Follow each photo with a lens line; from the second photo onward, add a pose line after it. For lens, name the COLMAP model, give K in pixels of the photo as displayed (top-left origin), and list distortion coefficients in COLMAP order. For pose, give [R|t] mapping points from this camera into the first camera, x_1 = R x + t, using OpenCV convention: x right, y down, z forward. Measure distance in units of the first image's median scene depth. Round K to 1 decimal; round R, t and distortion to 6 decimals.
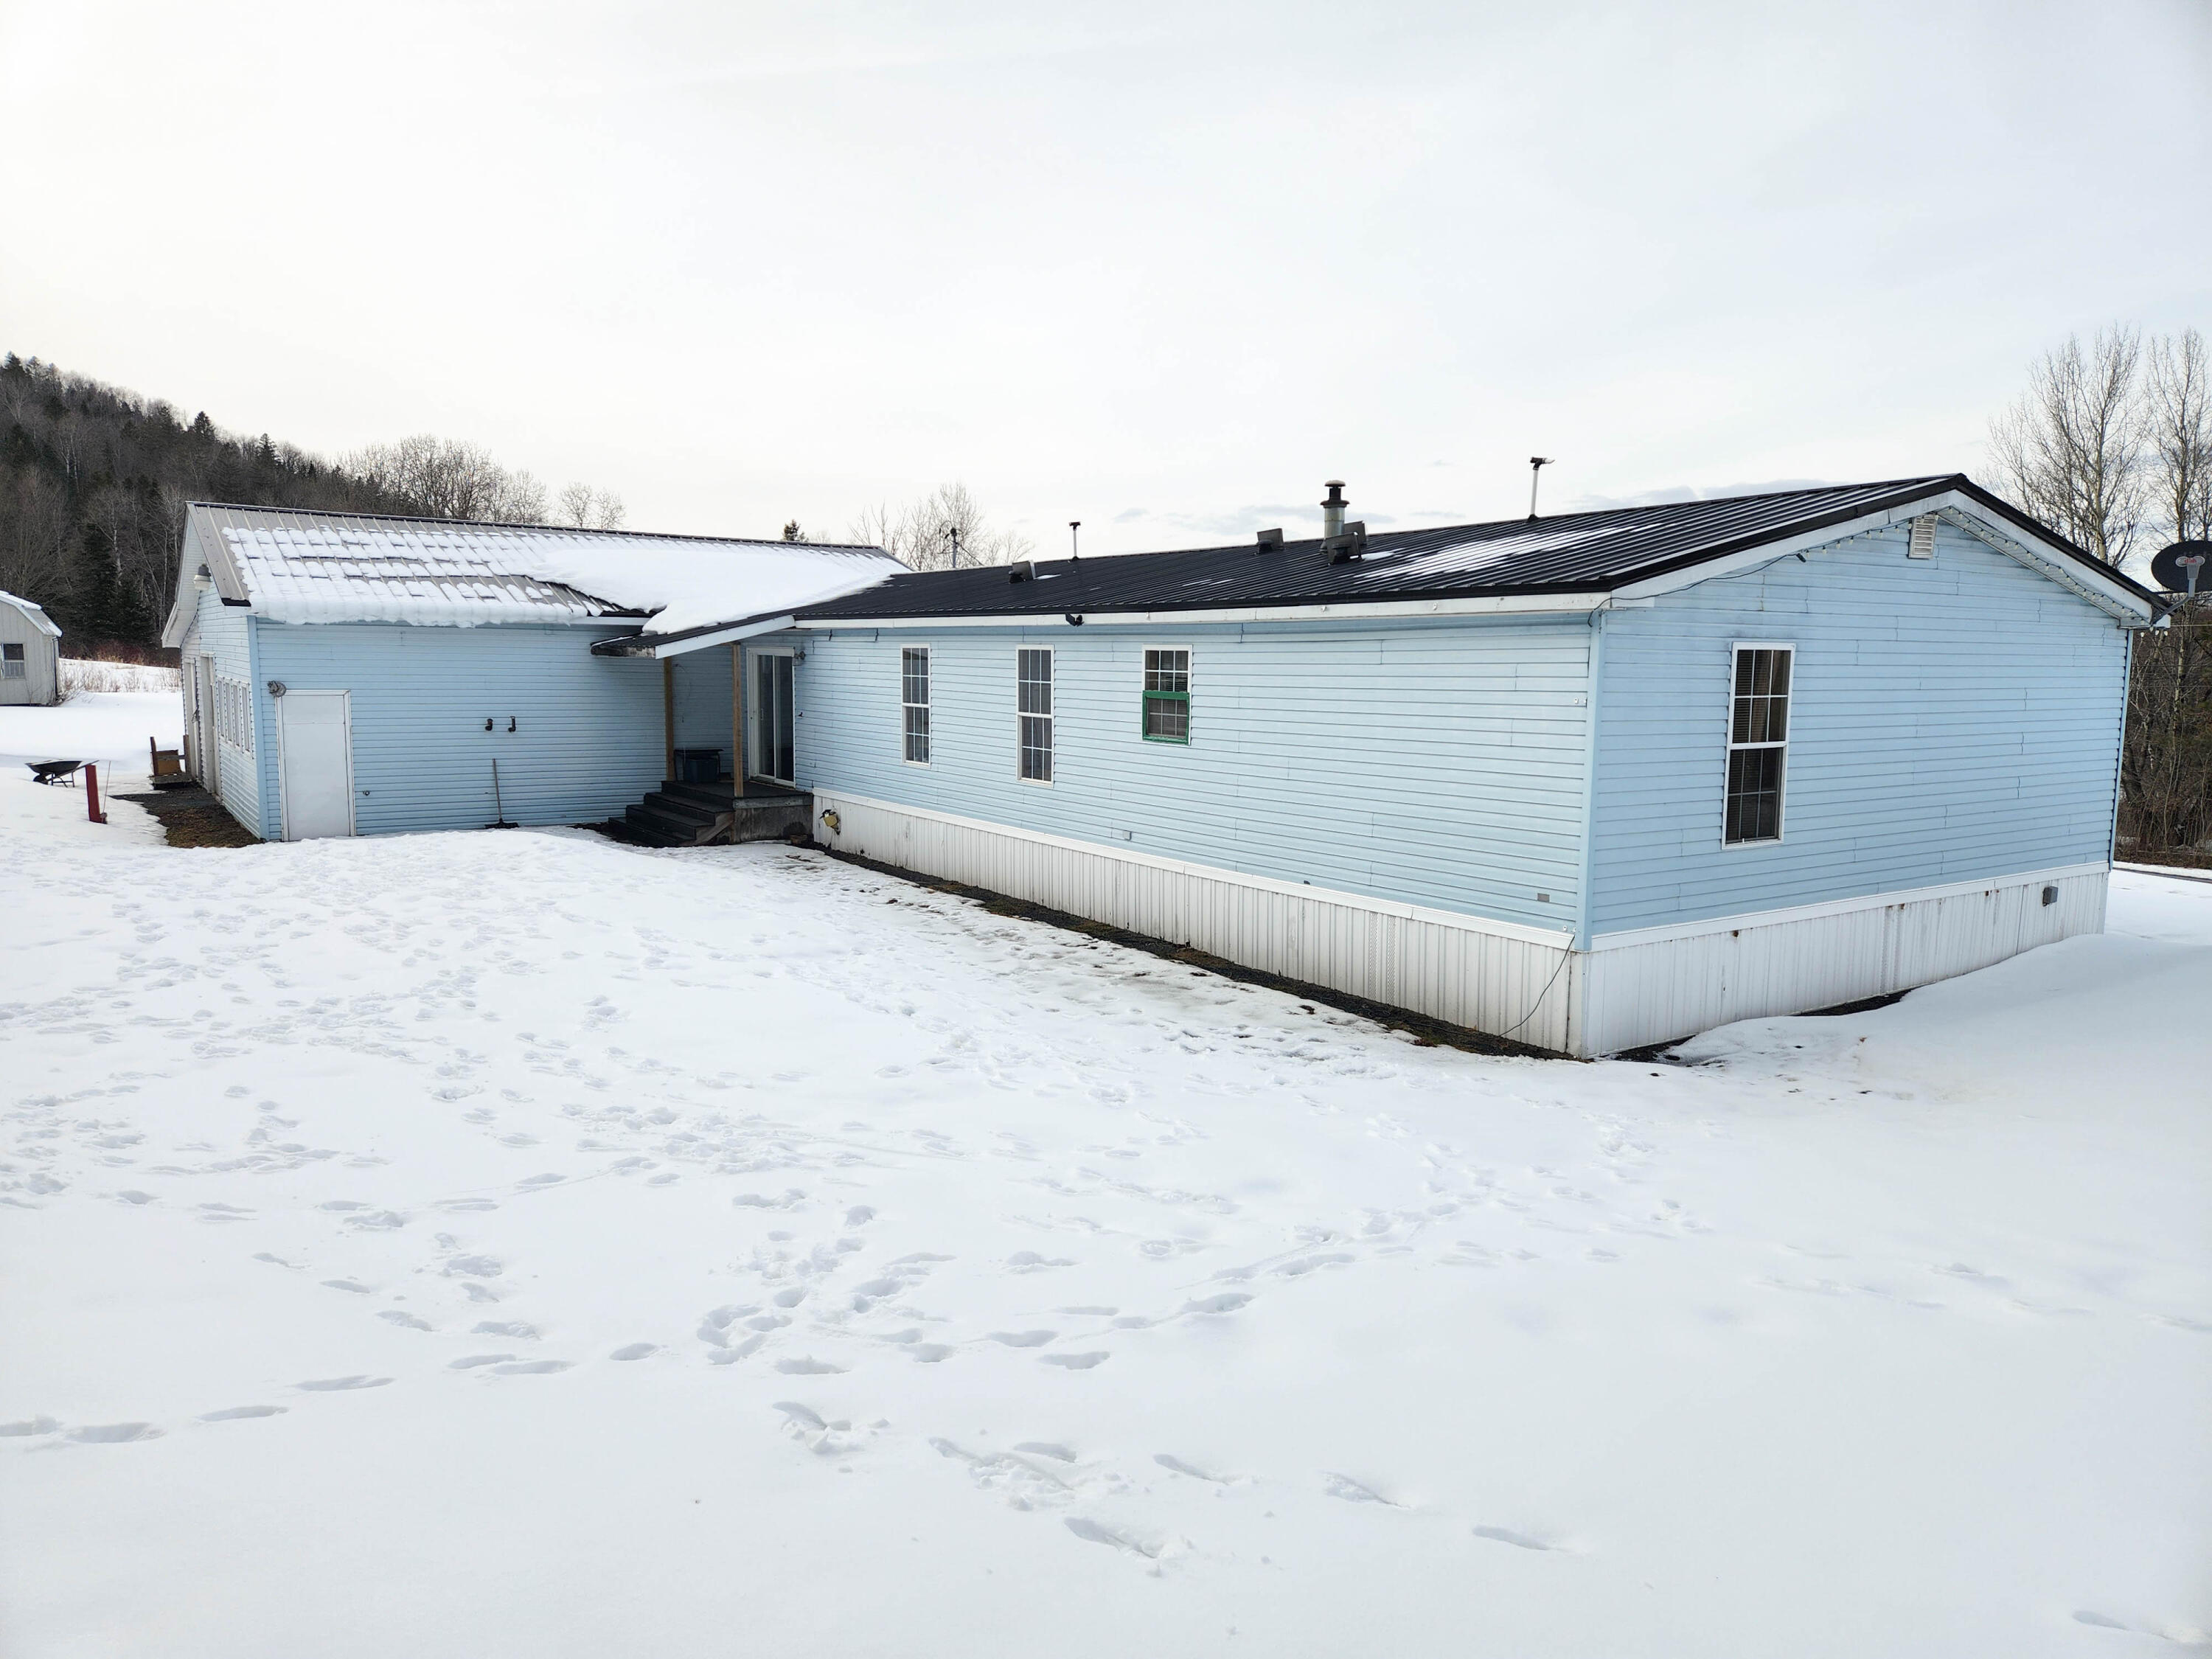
lens RADIAL K [[1473.6, 0, 1091.1], [0, 1473.6, 830.0], [0, 0, 1]] dist [0.048511, -0.019209]
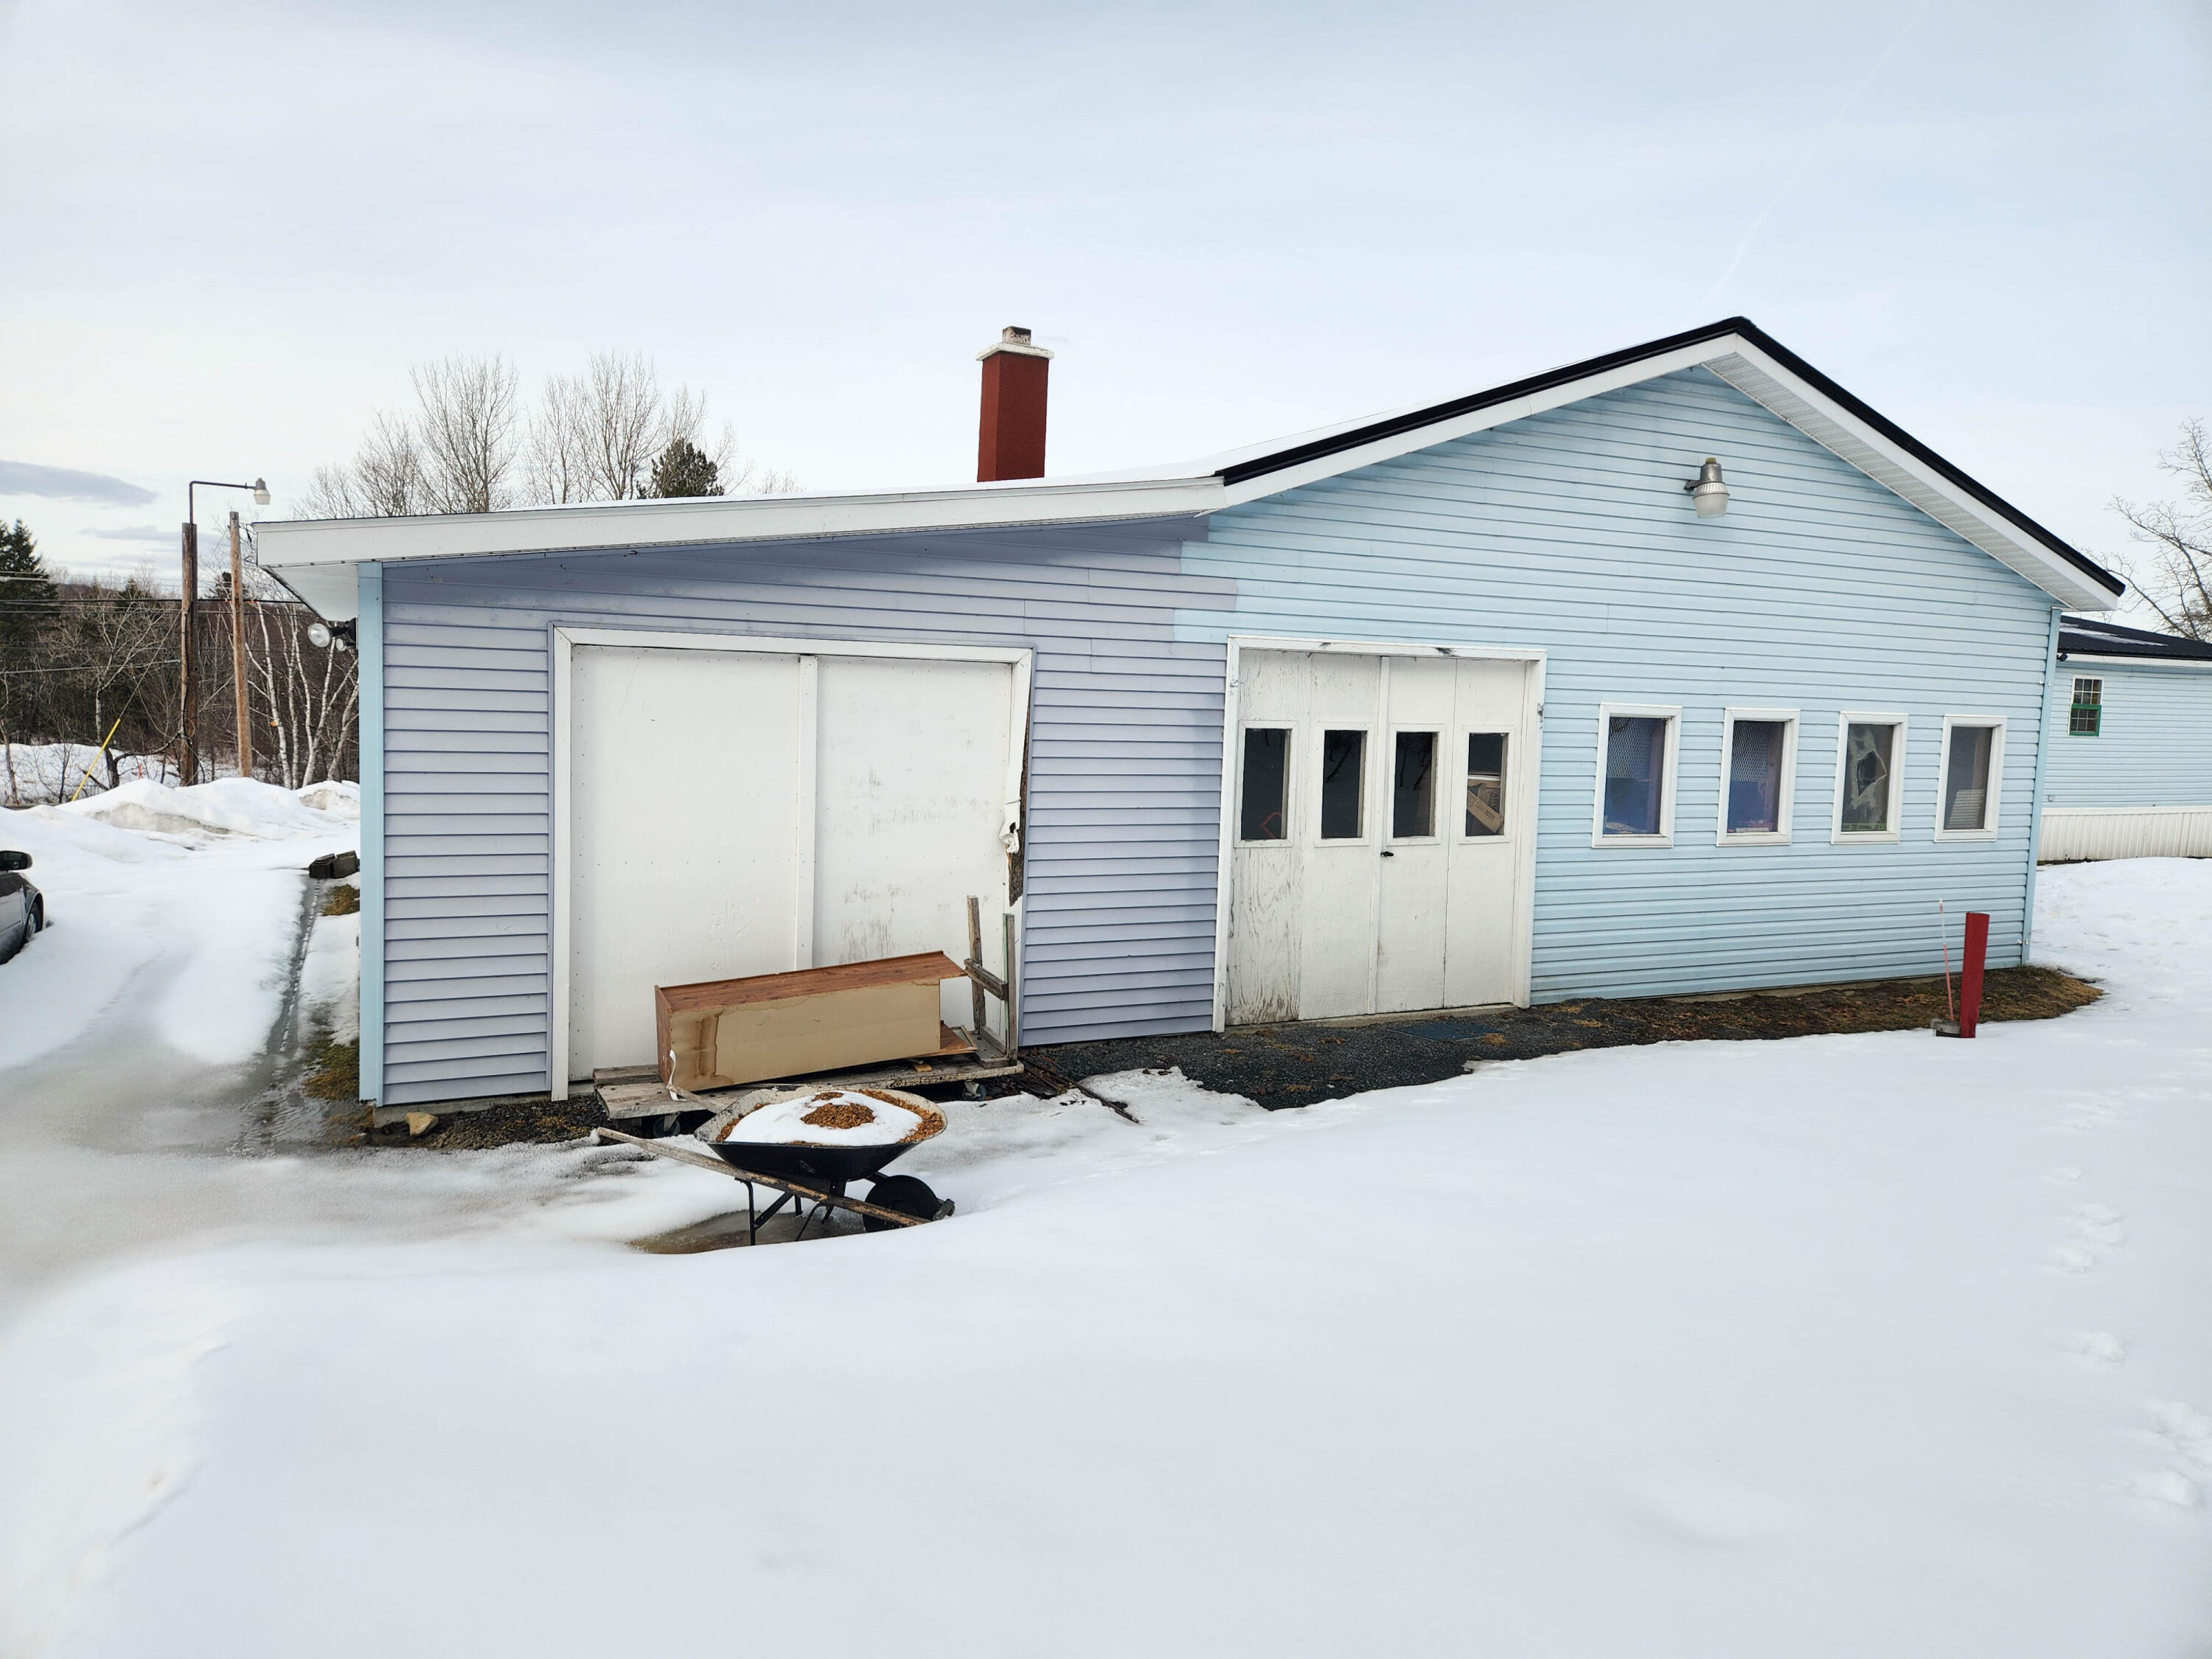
lens RADIAL K [[1473.6, 0, 1102.7], [0, 1473.6, 818.4], [0, 0, 1]] dist [0.048511, -0.019209]
pose [[0.199375, -0.103689, 0.974422, -1.415613], [0.084286, 0.992515, 0.088368, -0.164115], [-0.976292, 0.064512, 0.206622, 1.372913]]
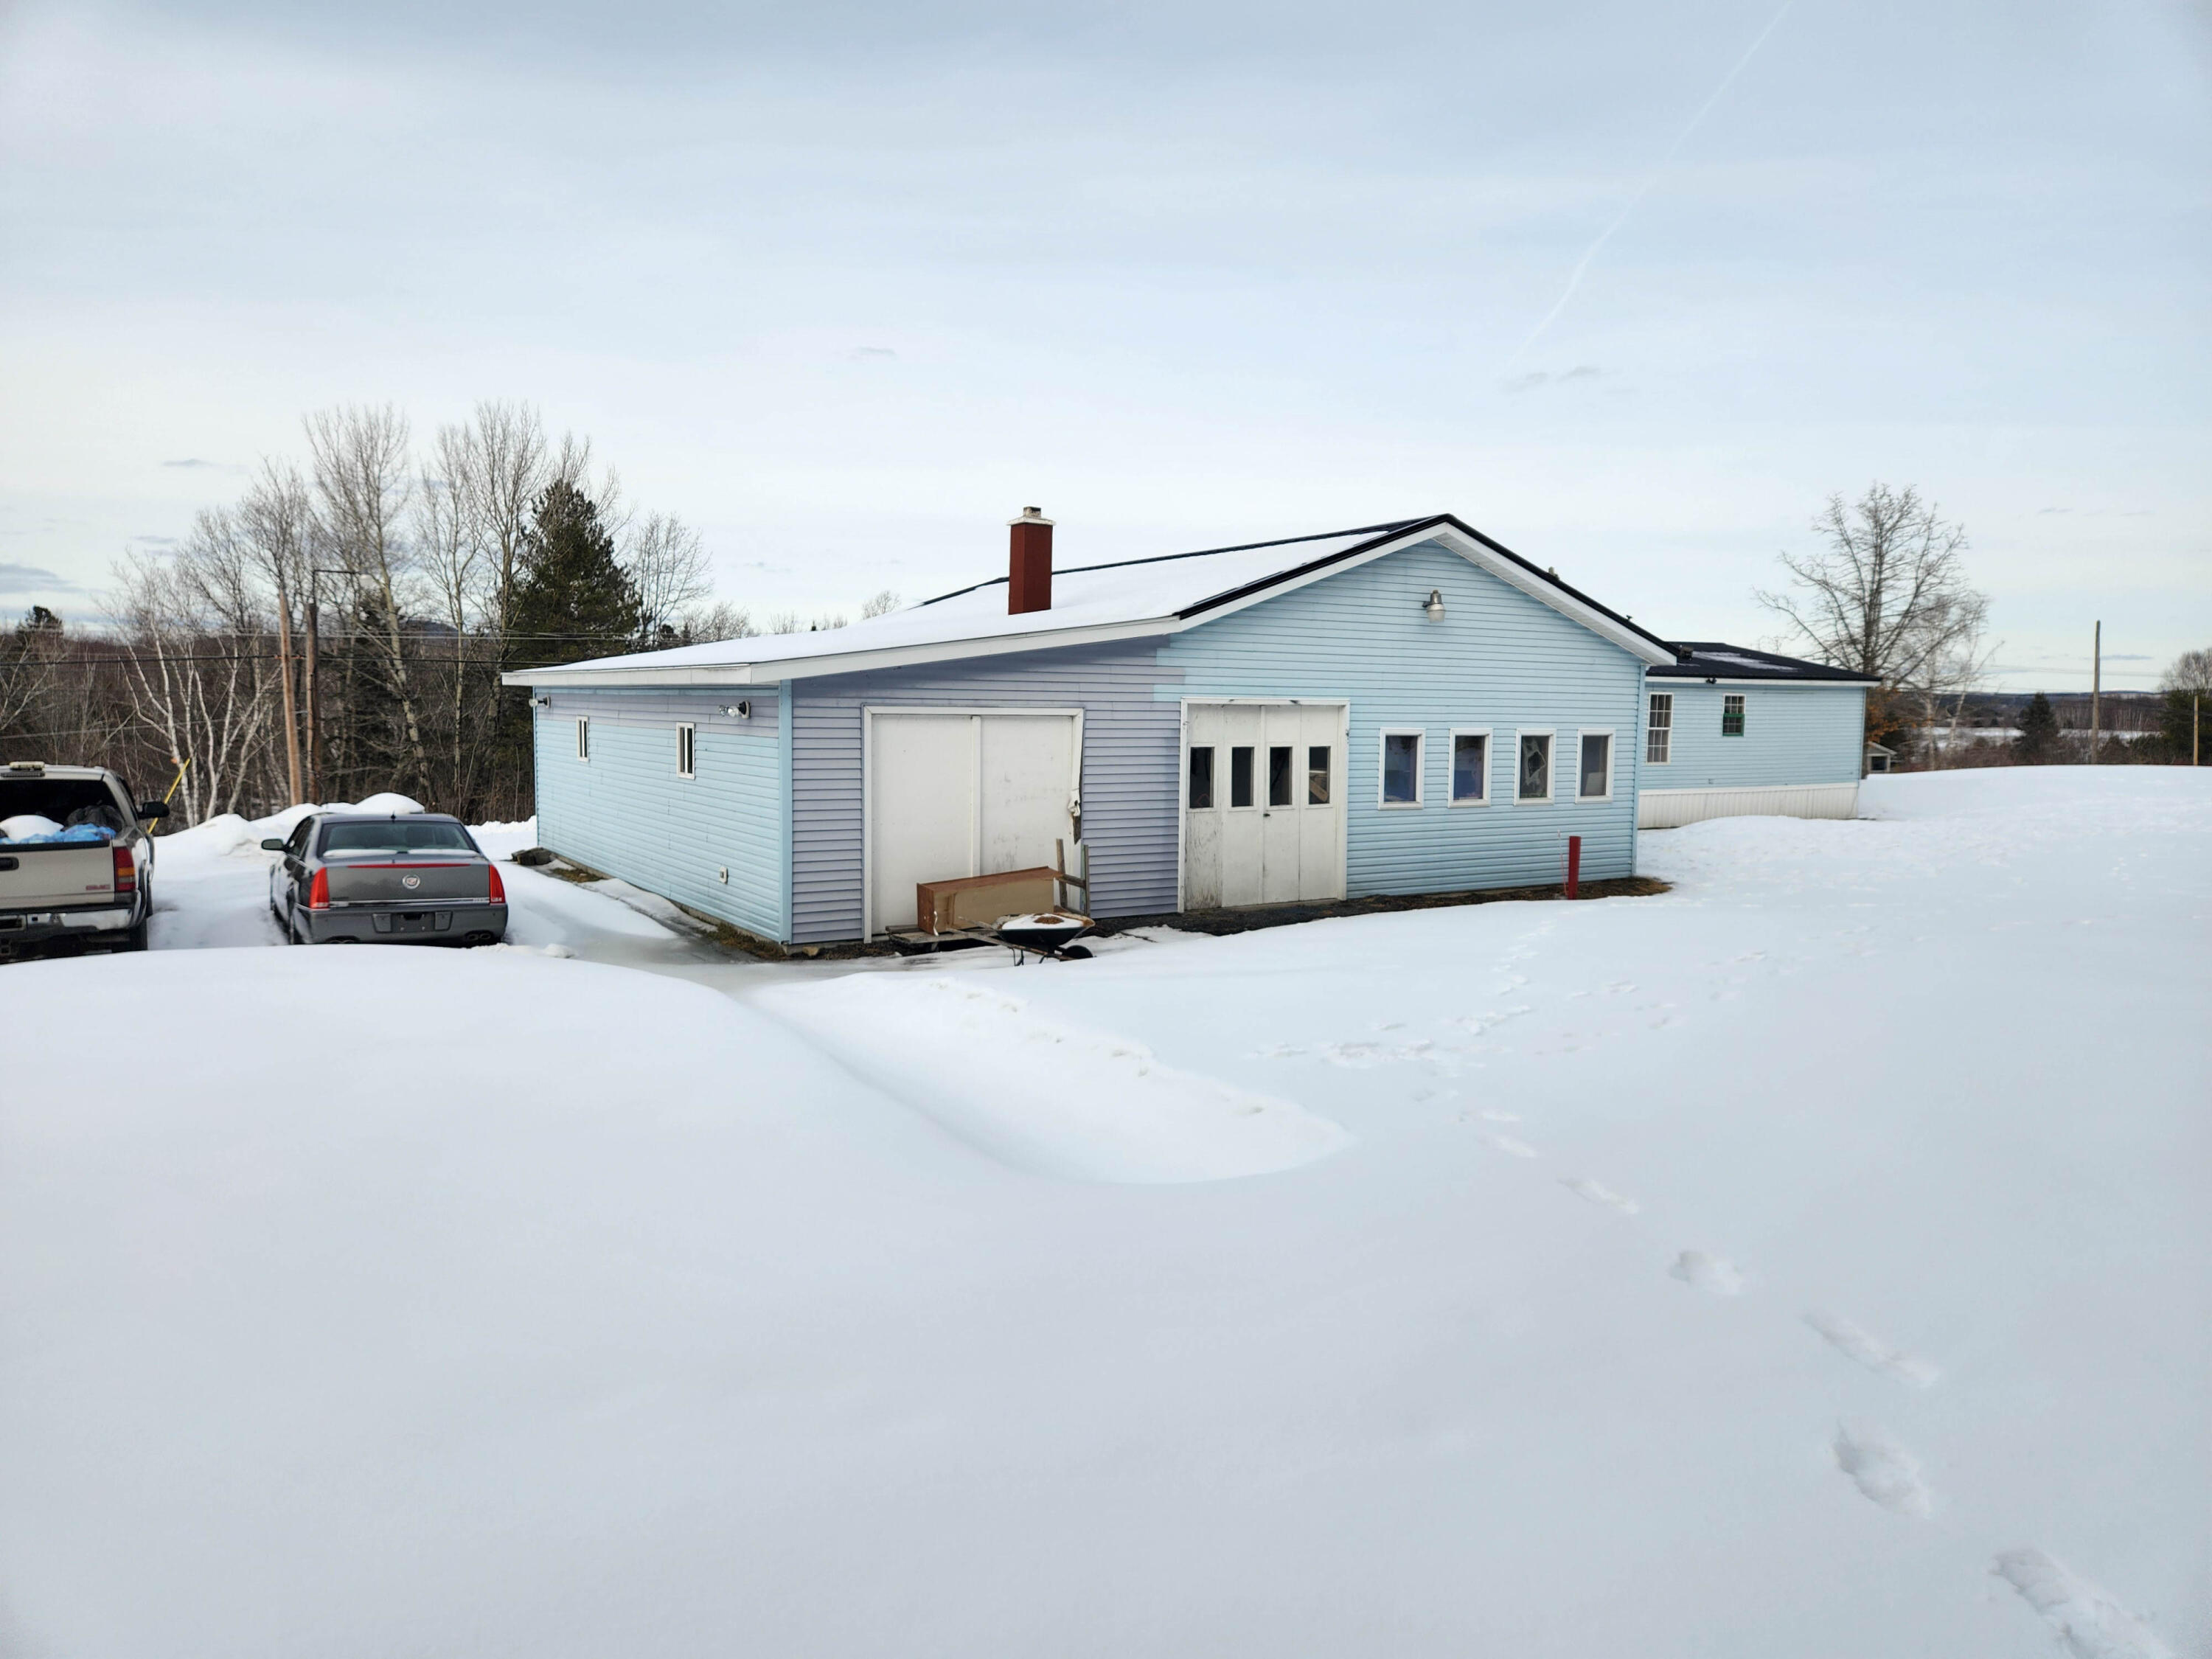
lens RADIAL K [[1473.6, 0, 1107.9], [0, 1473.6, 837.2], [0, 0, 1]] dist [0.048511, -0.019209]
pose [[0.088242, -0.110645, 0.989935, -1.846968], [0.104165, 0.989388, 0.101299, -0.189850], [-0.990638, 0.094178, 0.098831, 1.392926]]
